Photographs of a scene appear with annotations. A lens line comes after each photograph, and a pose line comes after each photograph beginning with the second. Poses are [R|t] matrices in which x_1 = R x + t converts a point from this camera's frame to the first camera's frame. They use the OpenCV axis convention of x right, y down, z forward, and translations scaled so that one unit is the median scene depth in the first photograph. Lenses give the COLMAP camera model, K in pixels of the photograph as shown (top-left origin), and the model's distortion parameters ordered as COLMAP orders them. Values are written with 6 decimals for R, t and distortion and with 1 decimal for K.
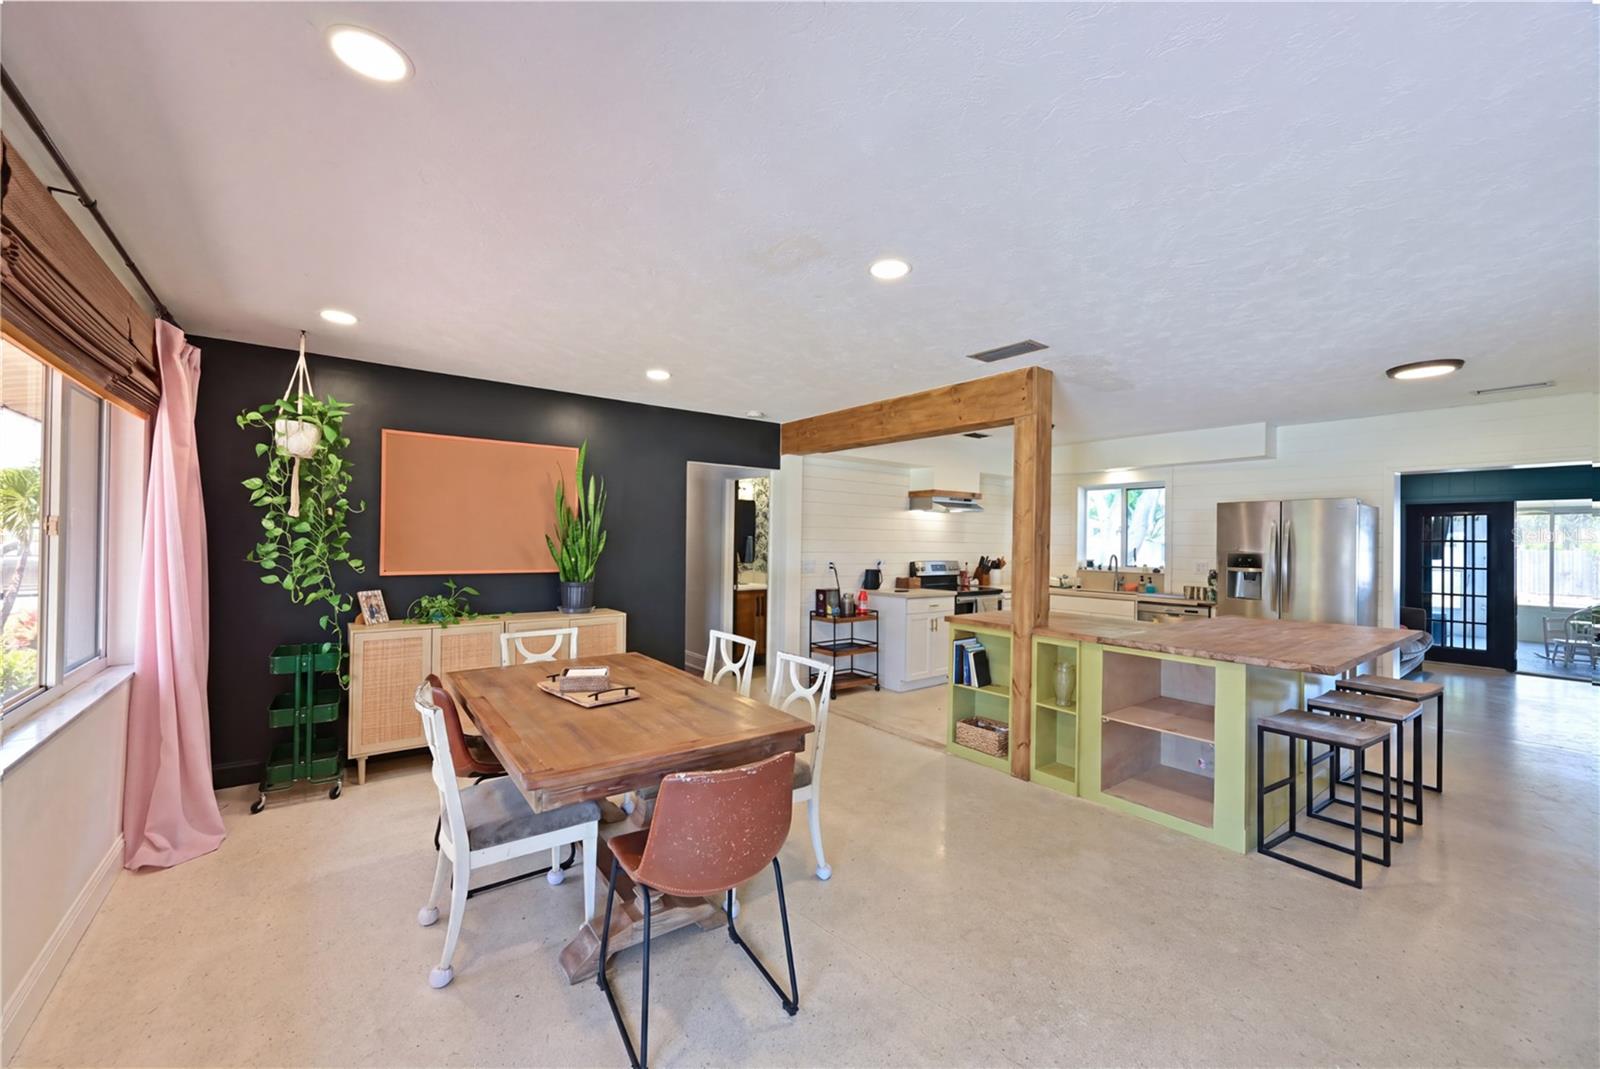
lens RADIAL K [[648.7, 0, 800.0], [0, 648.7, 534.5], [0, 0, 1]] dist [-0.009547, -0.000050]
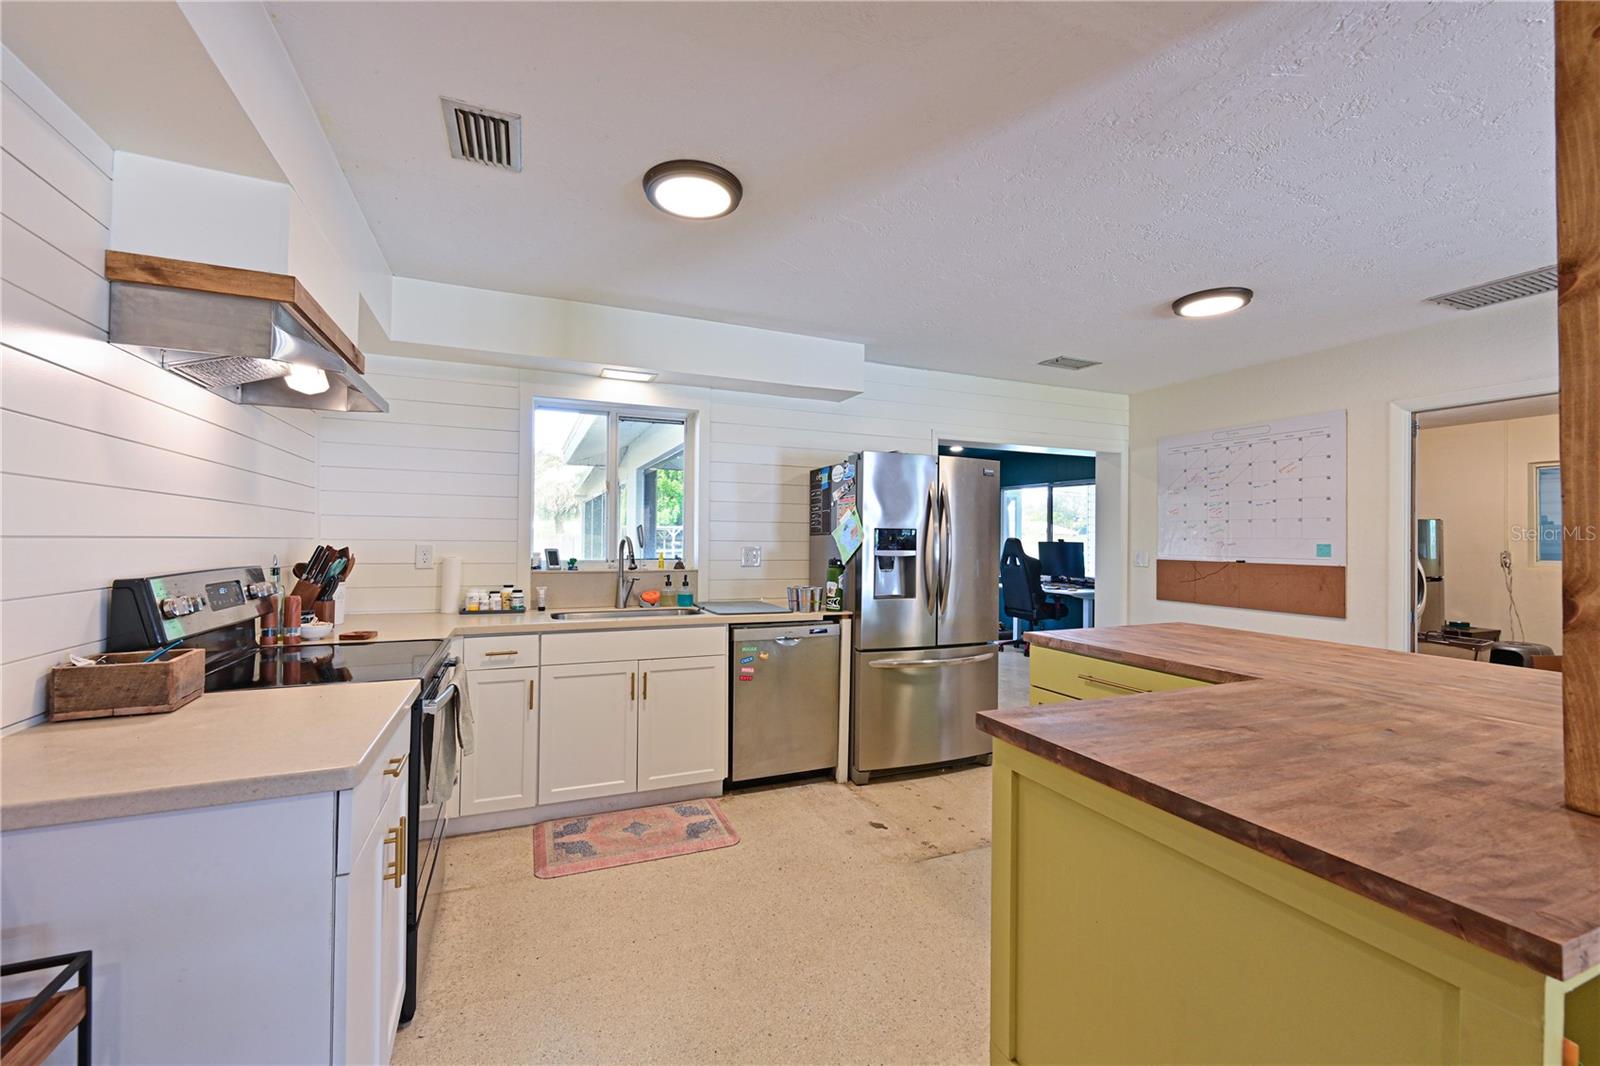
lens RADIAL K [[648.7, 0, 800.0], [0, 648.7, 533.0], [0, 0, 1]] dist [-0.009547, -0.000050]
pose [[0.302857, -0.003870, 0.953028, 0.036155], [-0.013953, 0.999867, 0.008494, 0.021558], [-0.952934, -0.015870, 0.302763, 0.713973]]
